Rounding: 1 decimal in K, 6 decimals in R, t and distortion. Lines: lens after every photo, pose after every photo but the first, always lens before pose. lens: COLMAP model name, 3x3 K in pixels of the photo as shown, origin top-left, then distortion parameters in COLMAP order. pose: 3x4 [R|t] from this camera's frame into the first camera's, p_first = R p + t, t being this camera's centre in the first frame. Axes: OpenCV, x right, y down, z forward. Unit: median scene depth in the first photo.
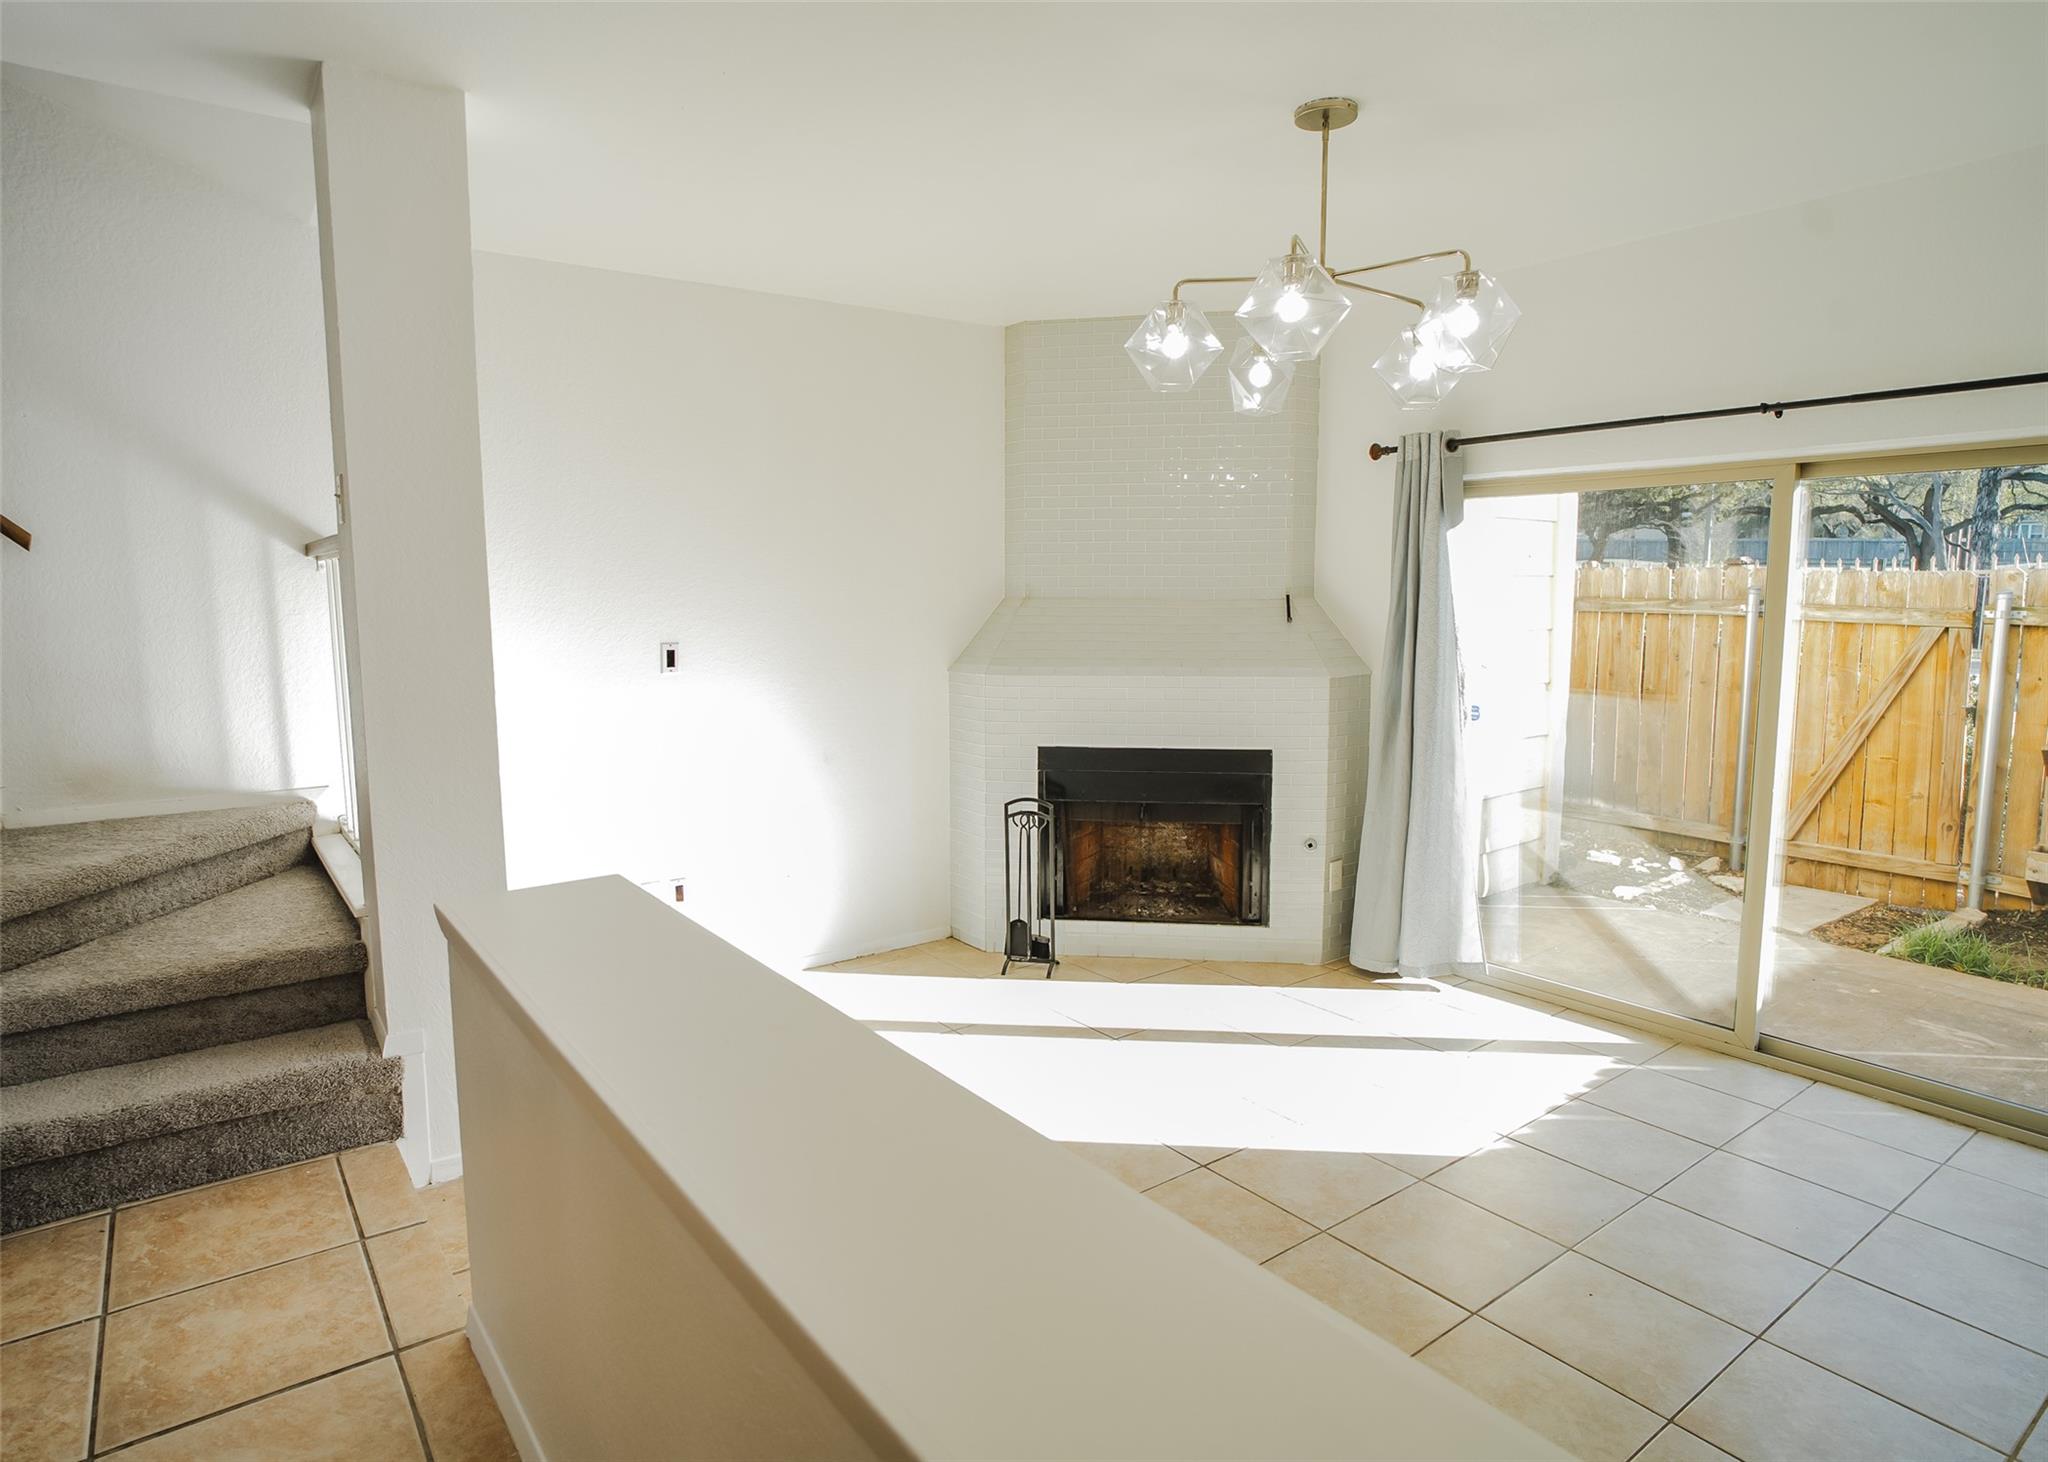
lens RADIAL K [[1201.6, 0, 1024.0], [0, 1201.6, 731.0], [0, 0, 1]] dist [-0.059230, 0.031799]
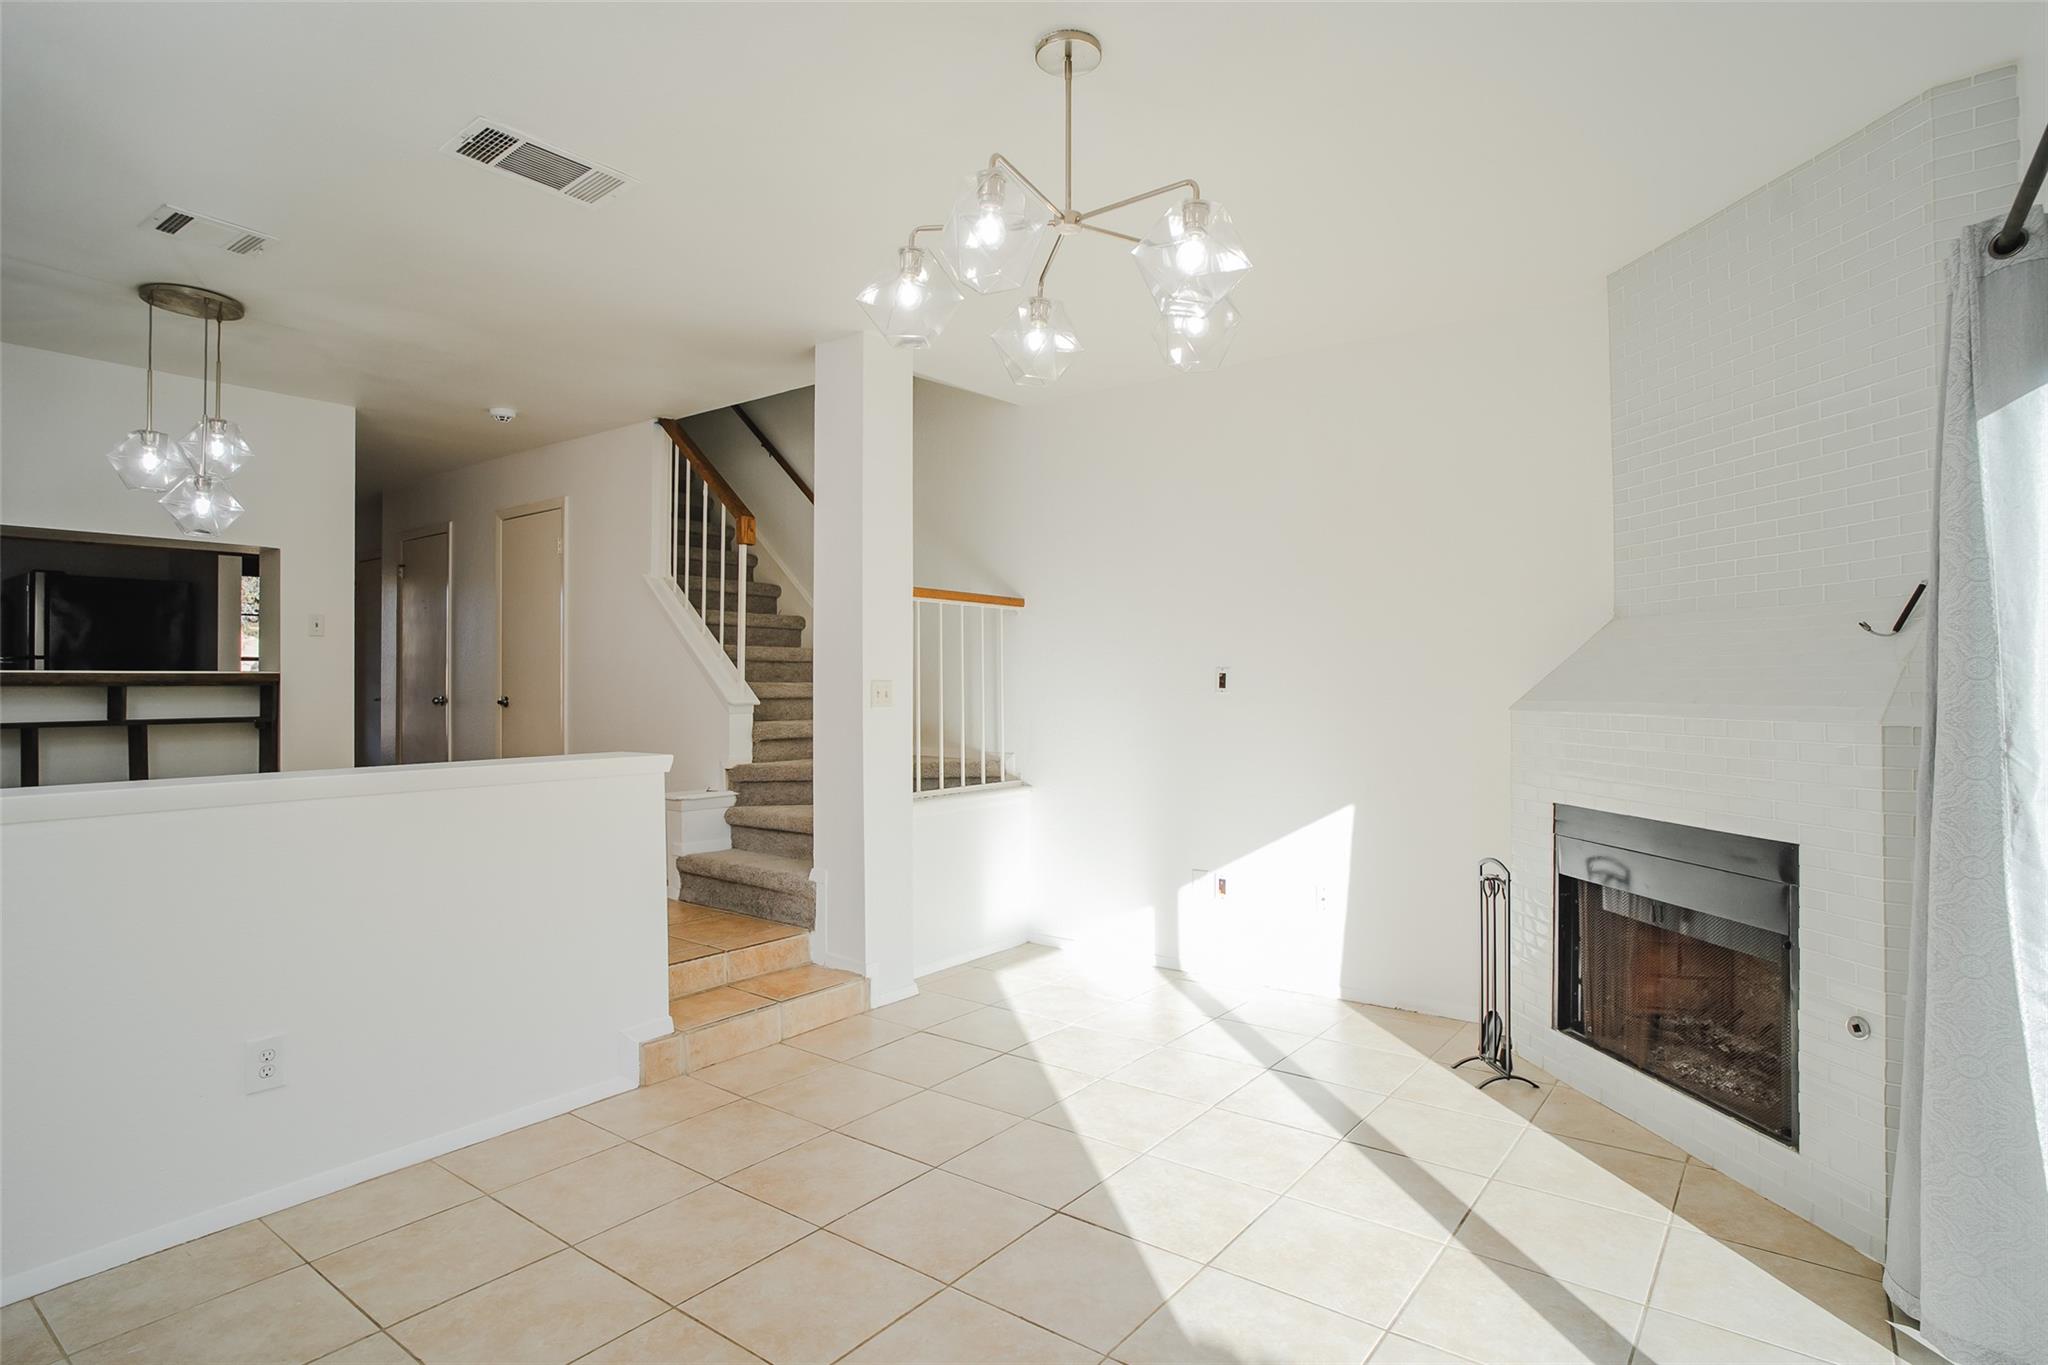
lens RADIAL K [[1055.7, 0, 1003.5], [0, 1055.7, 686.0], [0, 0, 1]] dist [-0.026524, 0.000569]
pose [[0.268842, 0.002592, -0.963181, 0.596131], [-0.126612, 0.991414, -0.032671, 0.005109], [0.954826, 0.130733, 0.266862, 0.478591]]
